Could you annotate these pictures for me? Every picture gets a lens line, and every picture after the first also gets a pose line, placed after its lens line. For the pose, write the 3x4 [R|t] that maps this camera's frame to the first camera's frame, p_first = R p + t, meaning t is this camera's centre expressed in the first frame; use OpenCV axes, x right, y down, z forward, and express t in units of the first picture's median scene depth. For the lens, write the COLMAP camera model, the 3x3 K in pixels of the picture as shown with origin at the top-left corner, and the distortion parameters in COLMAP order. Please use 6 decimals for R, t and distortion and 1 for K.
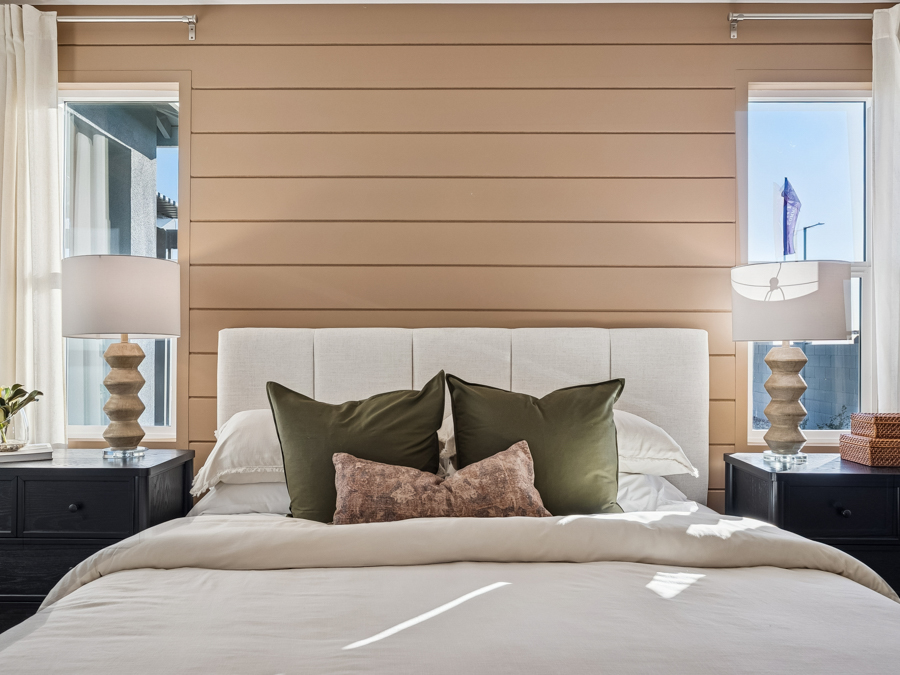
lens RADIAL K [[737.8, 0, 449.6], [0, 737.8, 342.8], [0, 0, 1]] dist [-0.002768, 0.013800]
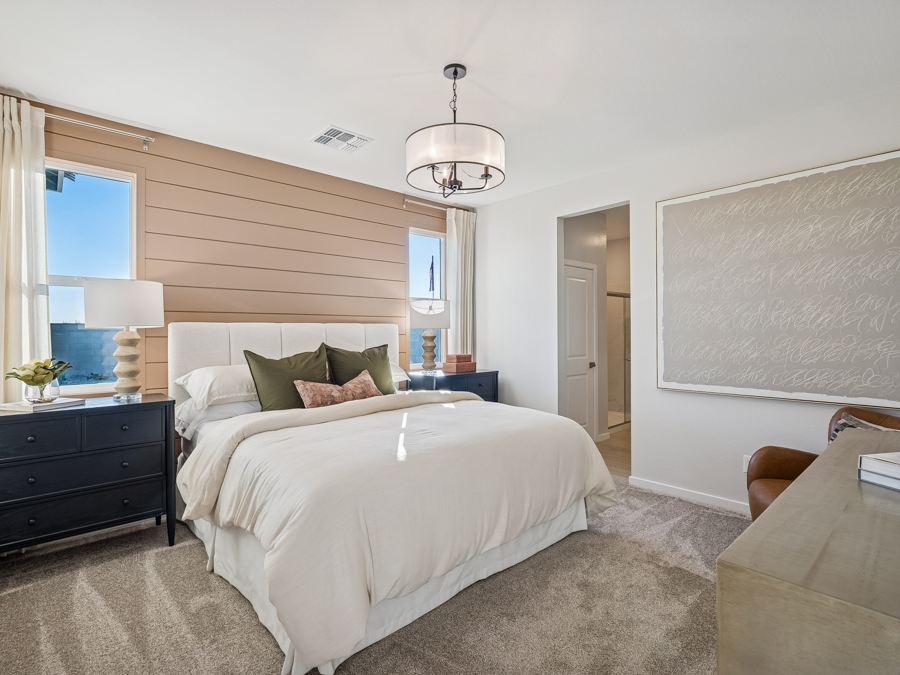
lens RADIAL K [[456.5, 0, 450.0], [0, 456.5, 332.2], [0, 0, 1]] dist [0.000023, 0.000808]
pose [[0.728362, -0.007374, 0.685152, -0.654605], [0.000101, 0.999943, 0.010655, -0.008636], [-0.685192, -0.007691, 0.728322, -0.273034]]
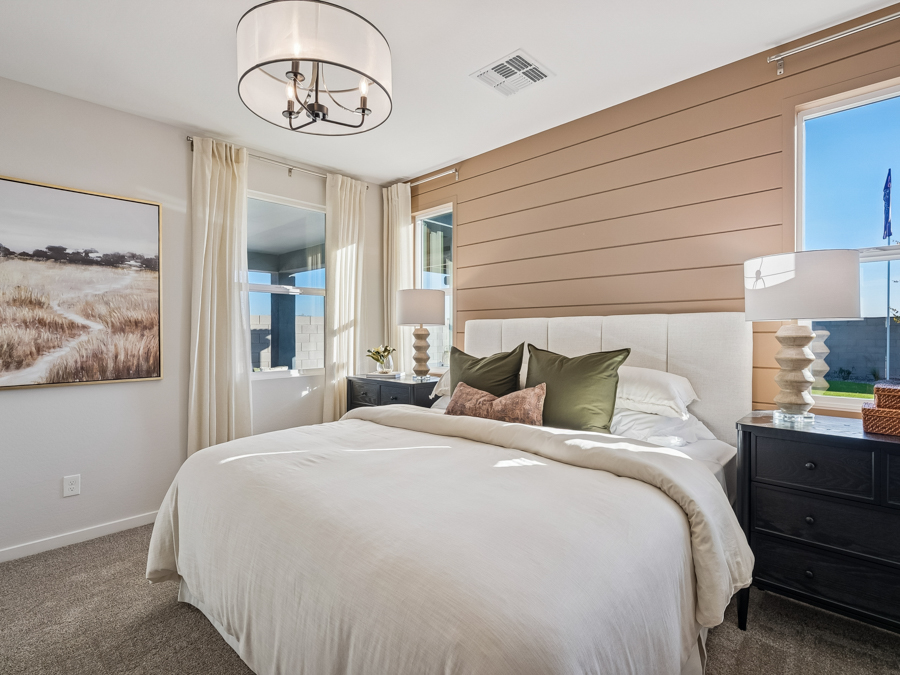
lens RADIAL K [[452.6, 0, 445.4], [0, 452.6, 335.3], [0, 0, 1]] dist [-0.003655, 0.000669]
pose [[0.720577, 0.000023, -0.693375, 0.583134], [0.012783, 0.999830, 0.013318, 0.005227], [0.693258, -0.018460, 0.720454, 0.076332]]
